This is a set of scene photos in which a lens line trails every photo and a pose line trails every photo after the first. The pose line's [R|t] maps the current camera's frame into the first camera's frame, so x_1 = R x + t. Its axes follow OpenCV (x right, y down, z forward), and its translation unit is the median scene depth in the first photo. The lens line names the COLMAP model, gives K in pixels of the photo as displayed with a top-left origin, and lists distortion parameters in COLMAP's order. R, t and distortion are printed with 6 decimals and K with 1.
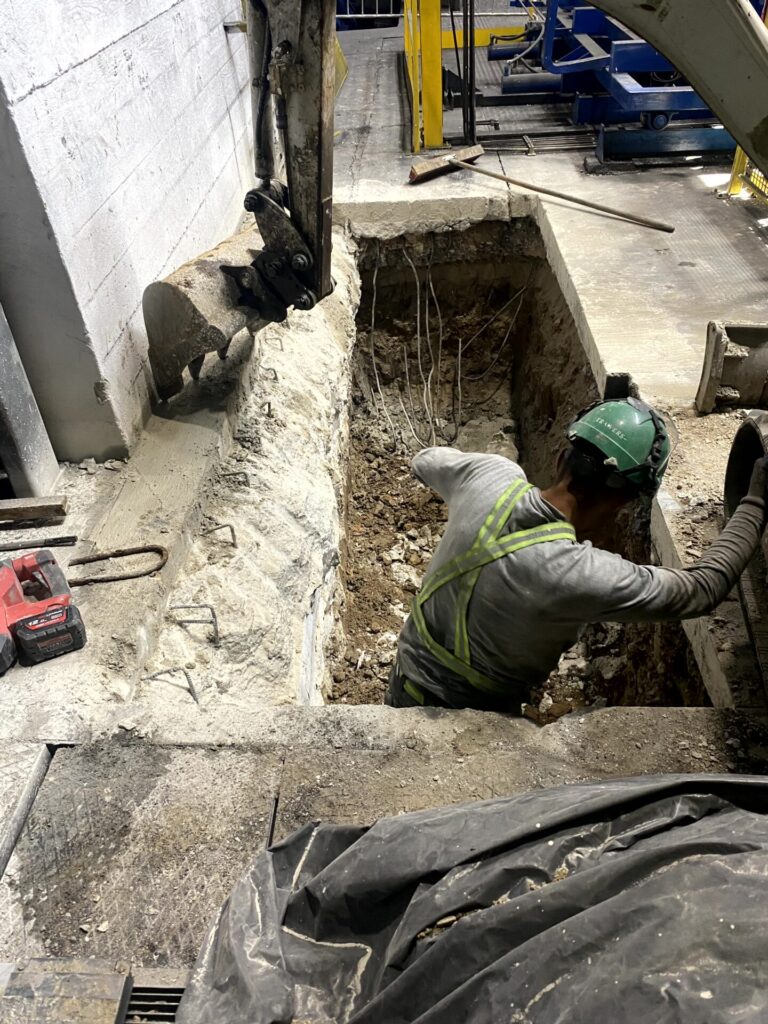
lens RADIAL K [[773.5, 0, 379.7], [0, 773.5, 516.6], [0, 0, 1]] dist [0.033956, -0.013893]
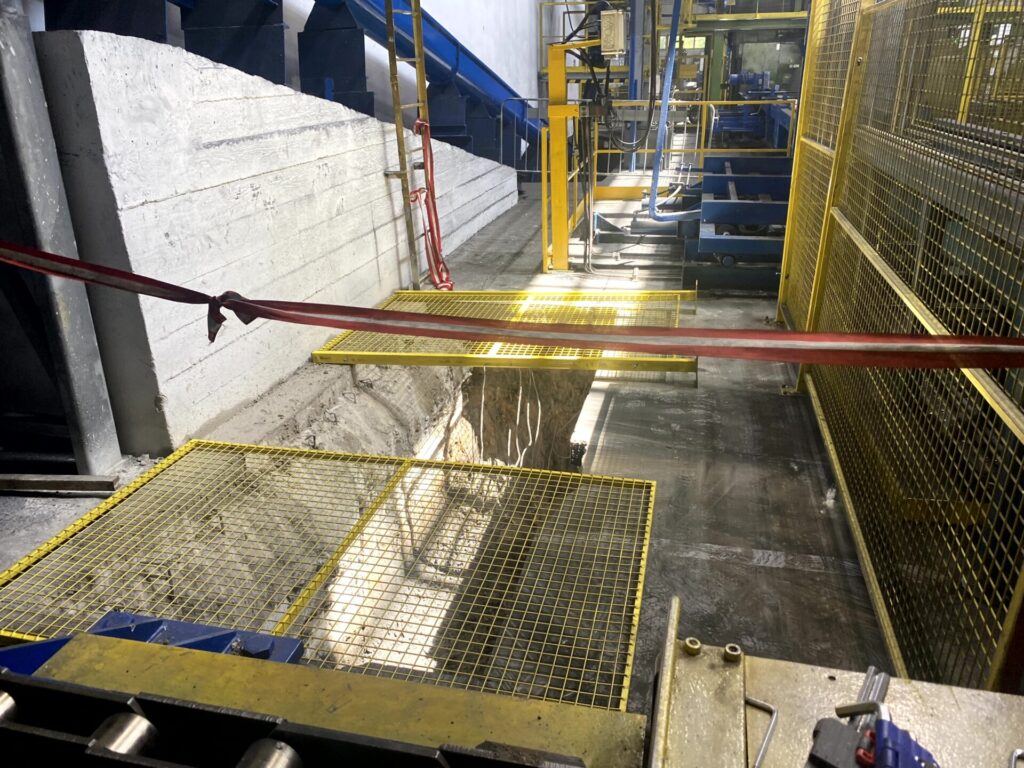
lens RADIAL K [[773.5, 0, 516.6], [0, 773.5, 387.8], [0, 0, 1]] dist [0.033956, -0.013893]
pose [[0.979413, 0.103047, -0.173584, 0.466035], [-0.148714, 0.949803, -0.275244, 0.089587], [0.136508, 0.295392, 0.945574, -0.192193]]
